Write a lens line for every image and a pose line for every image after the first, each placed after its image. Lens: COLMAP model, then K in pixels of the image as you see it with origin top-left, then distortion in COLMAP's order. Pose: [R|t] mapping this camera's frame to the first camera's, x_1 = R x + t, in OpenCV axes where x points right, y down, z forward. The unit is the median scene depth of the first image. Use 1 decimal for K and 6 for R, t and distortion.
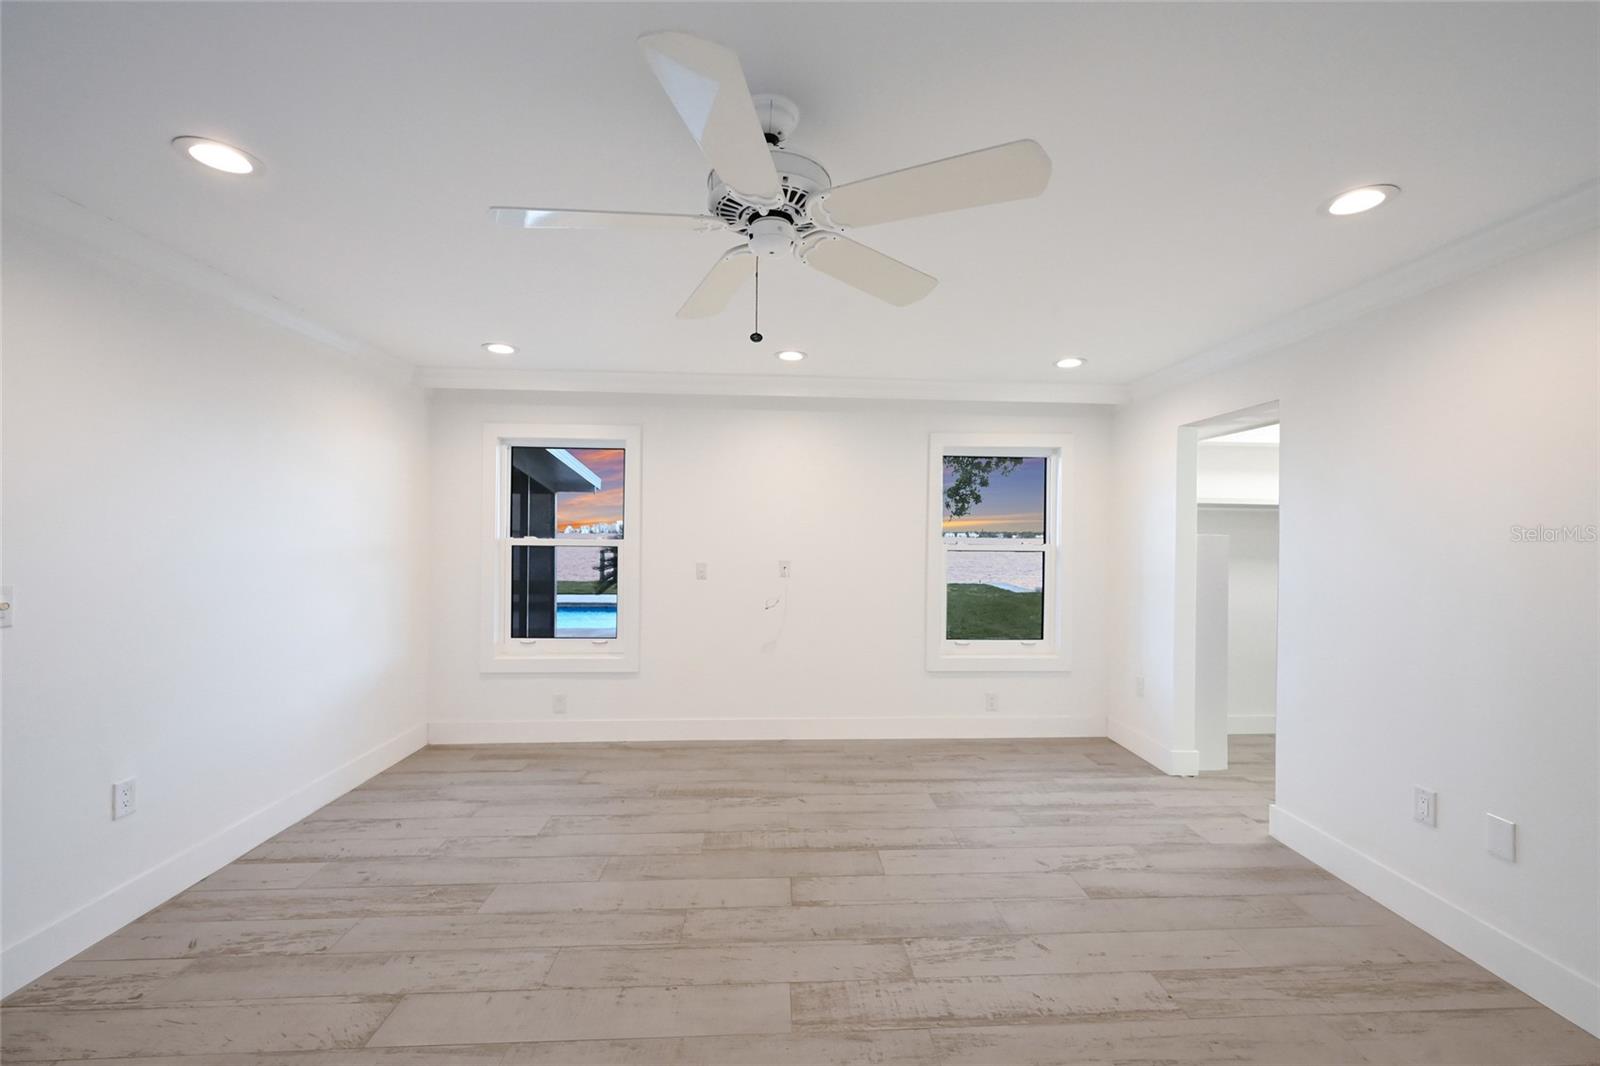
lens RADIAL K [[645.9, 0, 800.0], [0, 645.9, 533.0], [0, 0, 1]] dist [0.001388, -0.000108]
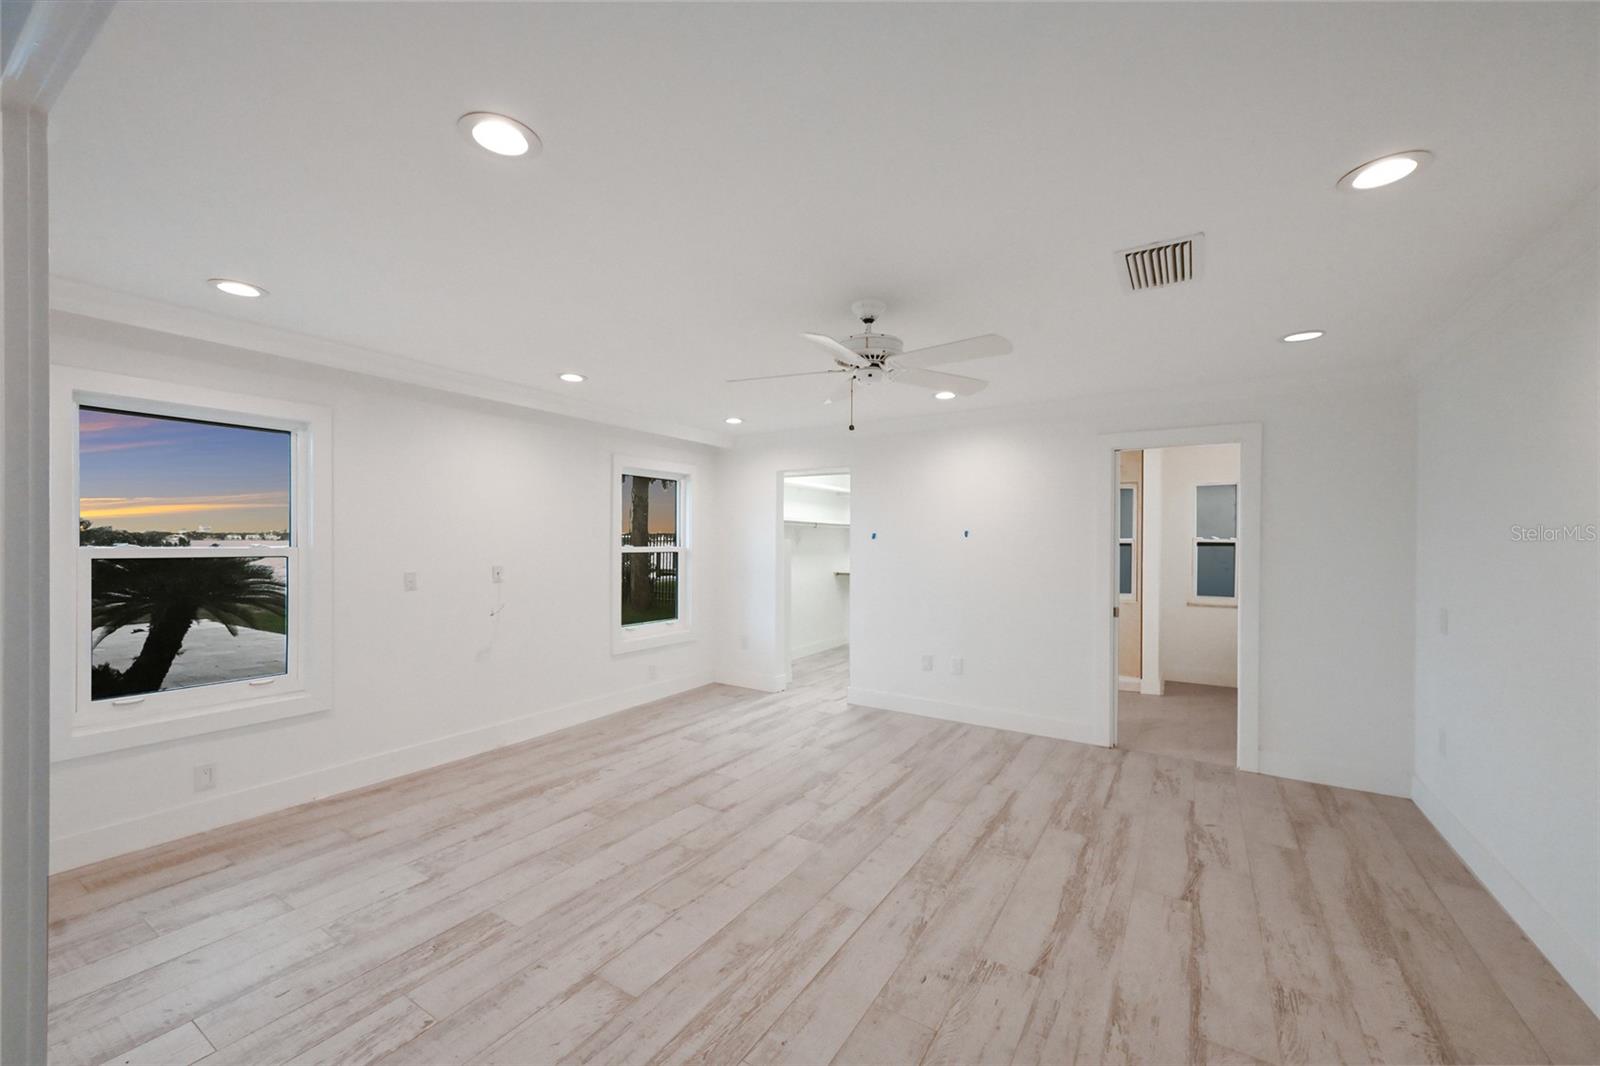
lens RADIAL K [[628.2, 0, 804.4], [0, 628.2, 536.4], [0, 0, 1]] dist [0.004956, -0.000120]
pose [[0.579150, 0.001874, 0.815219, -0.824203], [-0.002658, 0.999996, -0.000411, -0.006699], [-0.815217, -0.001929, 0.579152, 0.072839]]
